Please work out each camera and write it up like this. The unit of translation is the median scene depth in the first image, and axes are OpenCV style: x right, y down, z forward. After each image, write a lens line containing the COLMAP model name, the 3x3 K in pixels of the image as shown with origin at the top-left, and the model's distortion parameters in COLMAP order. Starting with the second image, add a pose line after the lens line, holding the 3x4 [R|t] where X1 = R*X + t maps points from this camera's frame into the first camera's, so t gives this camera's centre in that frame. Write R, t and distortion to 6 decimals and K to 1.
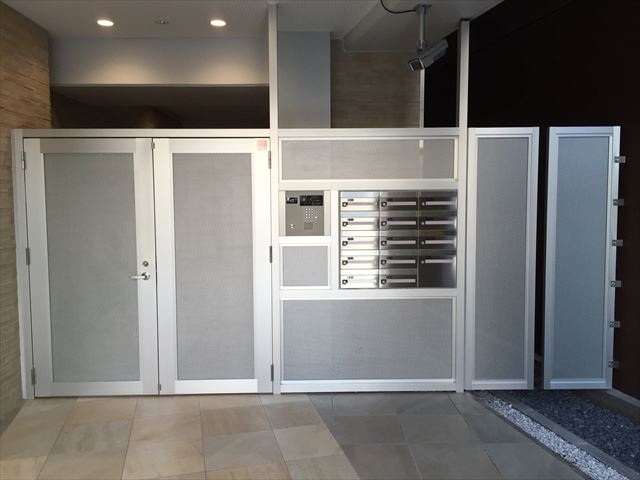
lens RADIAL K [[559.0, 0, 320.0], [0, 559.0, 240.0], [0, 0, 1]] dist [0.093195, -0.158577]
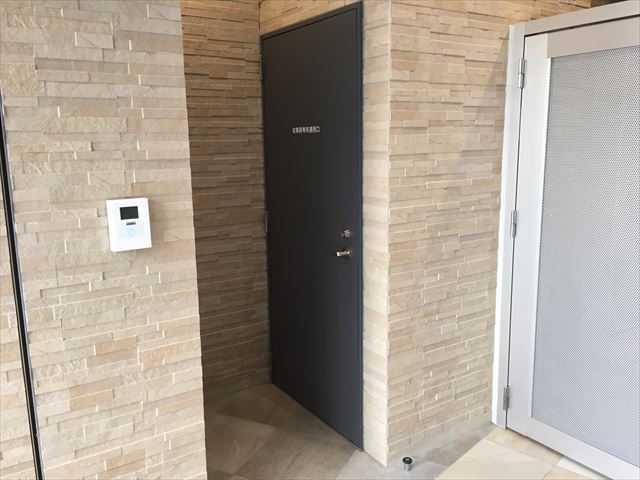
lens RADIAL K [[559.0, 0, 320.0], [0, 559.0, 240.0], [0, 0, 1]] dist [0.093195, -0.158577]
pose [[0.544662, 0.146406, -0.825777, -0.091507], [-0.049754, 0.988551, 0.142448, -0.033861], [0.837178, -0.036500, 0.545711, 0.443192]]
